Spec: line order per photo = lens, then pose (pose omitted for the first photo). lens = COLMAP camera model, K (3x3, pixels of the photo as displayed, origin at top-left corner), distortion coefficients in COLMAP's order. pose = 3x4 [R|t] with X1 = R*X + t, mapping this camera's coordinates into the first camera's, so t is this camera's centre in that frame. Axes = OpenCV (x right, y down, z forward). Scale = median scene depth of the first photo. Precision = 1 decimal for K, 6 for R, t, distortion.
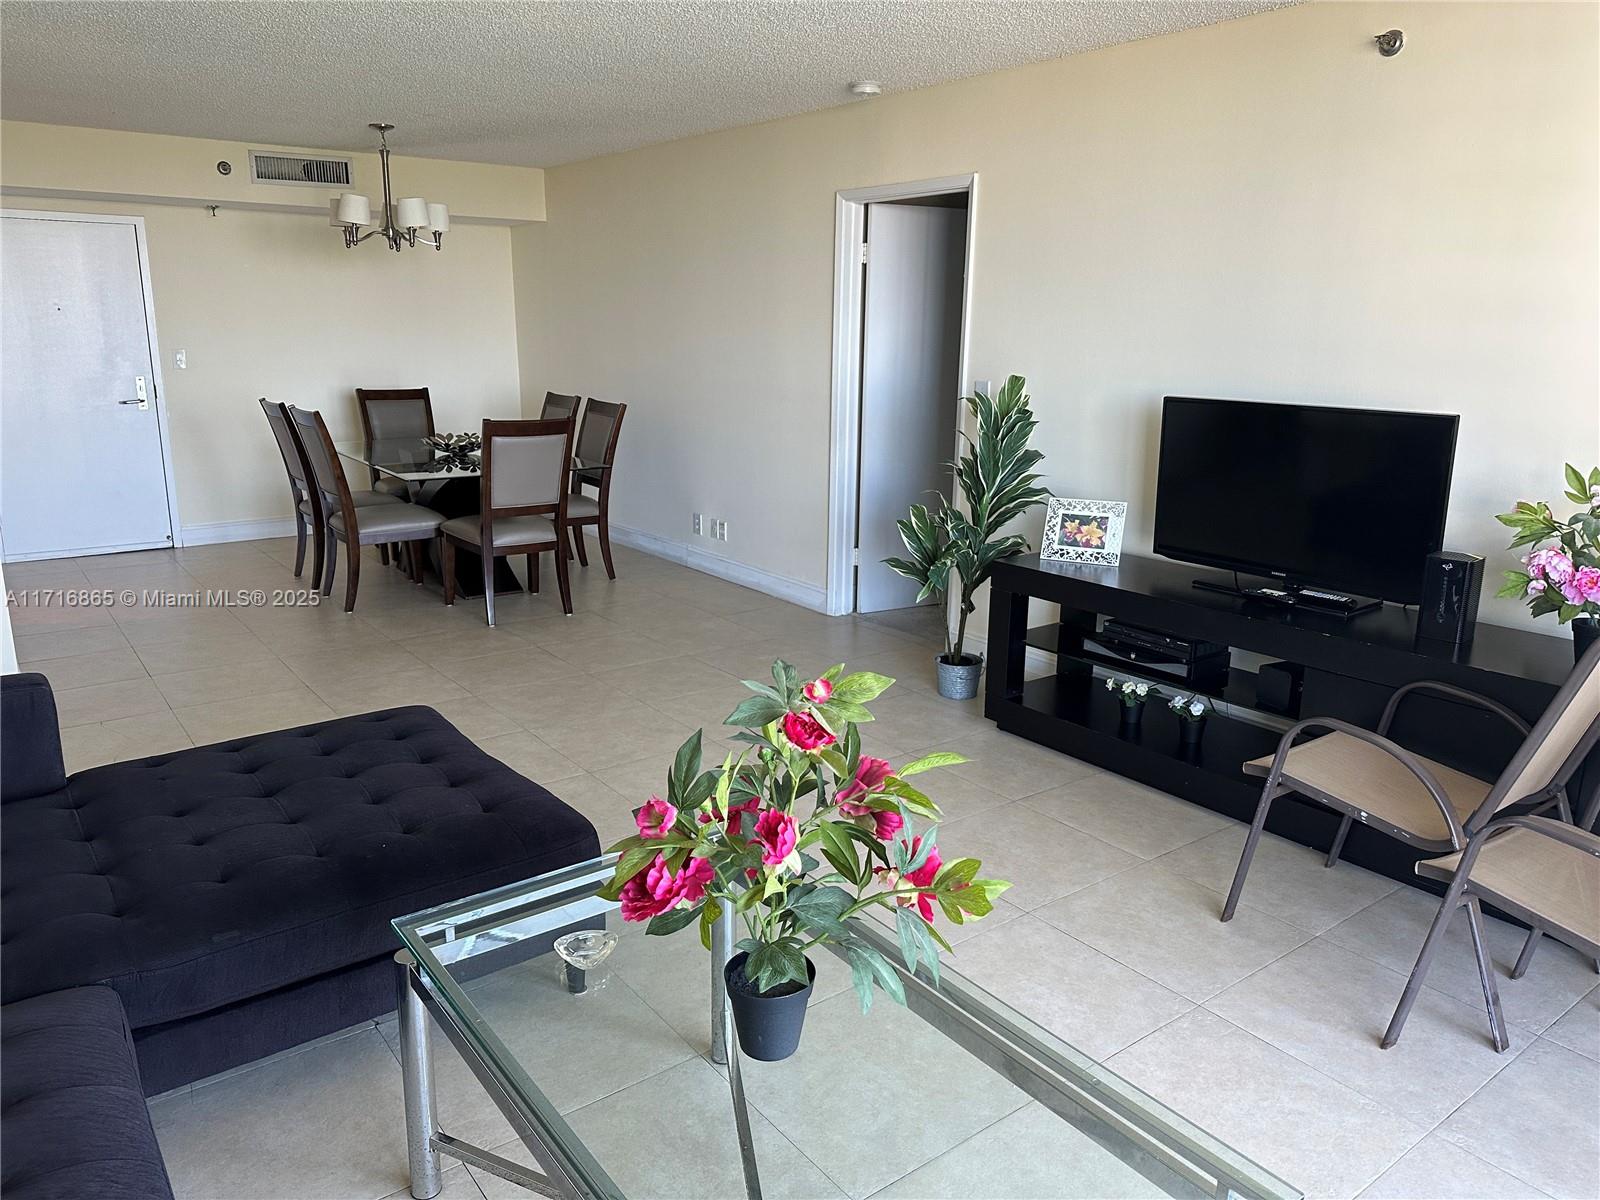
lens RADIAL K [[1112.2, 0, 797.8], [0, 1112.2, 605.5], [0, 0, 1]] dist [0.023354, -0.009771]
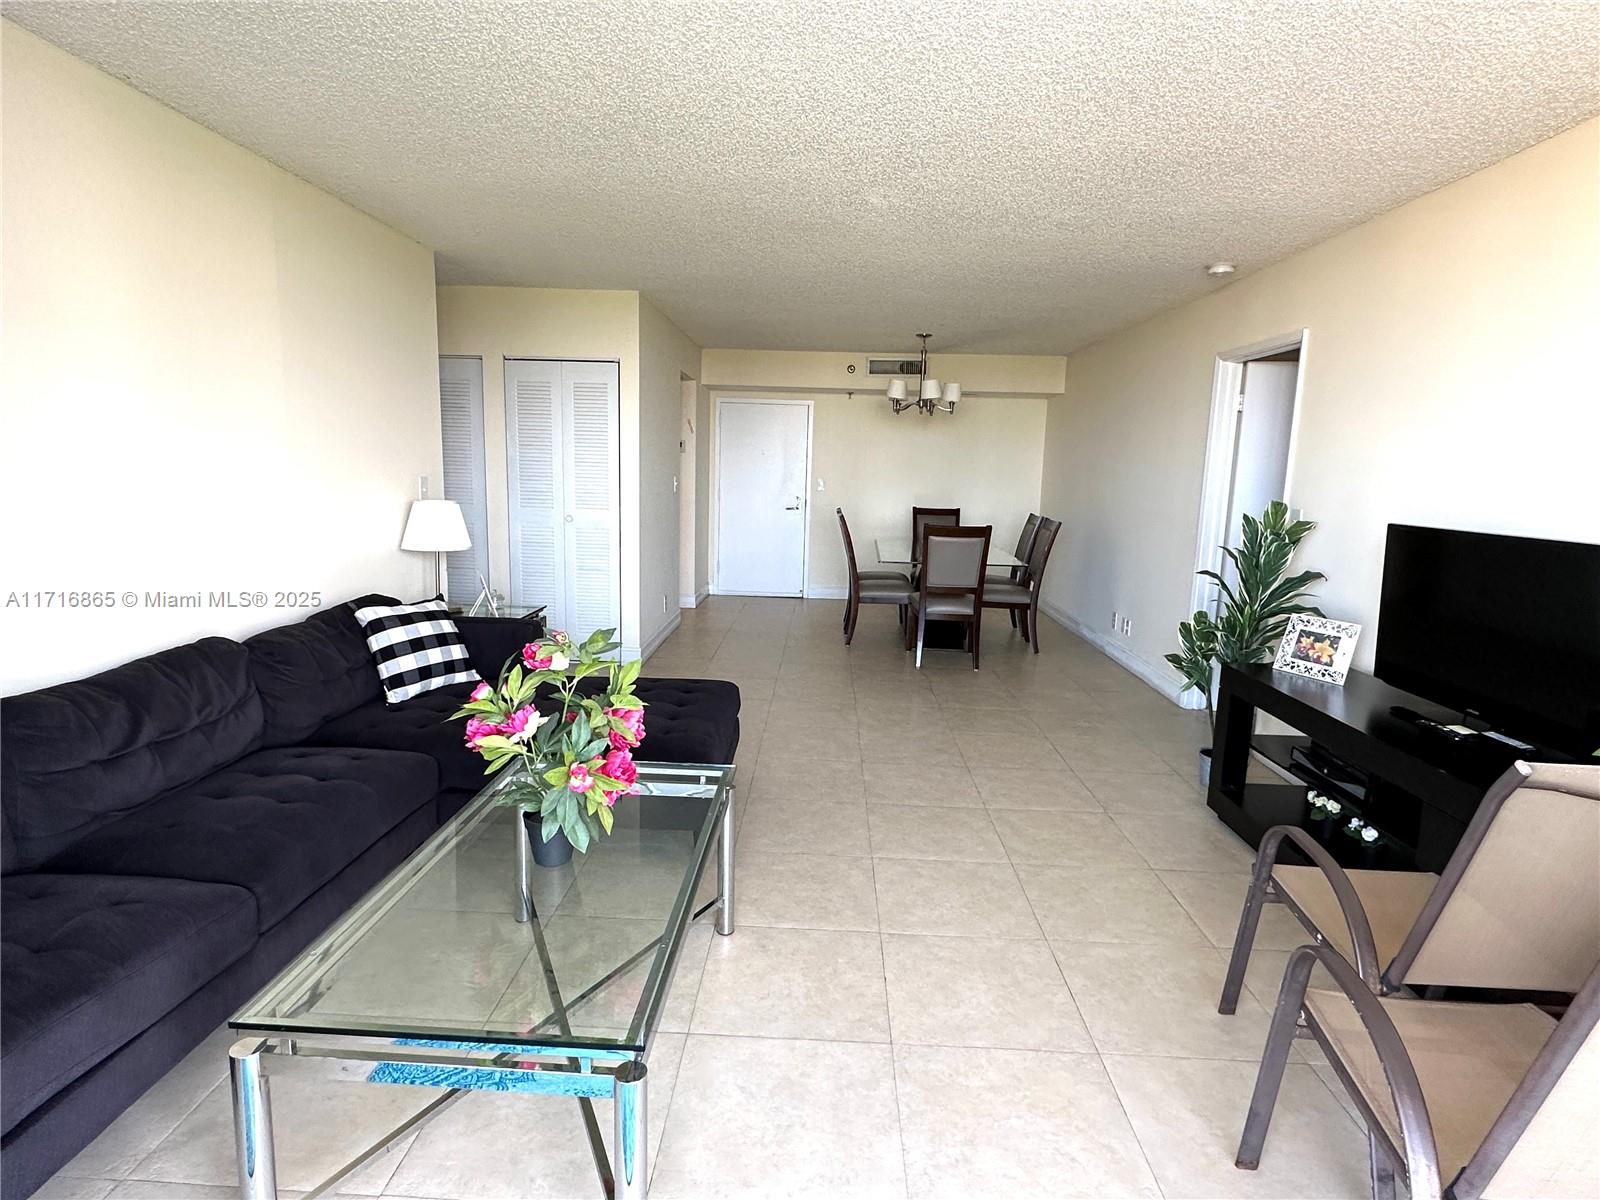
lens RADIAL K [[843.6, 0, 797.4], [0, 843.6, 593.8], [0, 0, 1]] dist [0.000931, 0.000062]
pose [[0.773557, 0.103896, -0.625152, 0.366036], [-0.171610, 0.983955, -0.048821, 0.006038], [0.610049, 0.145048, 0.778975, 0.073473]]
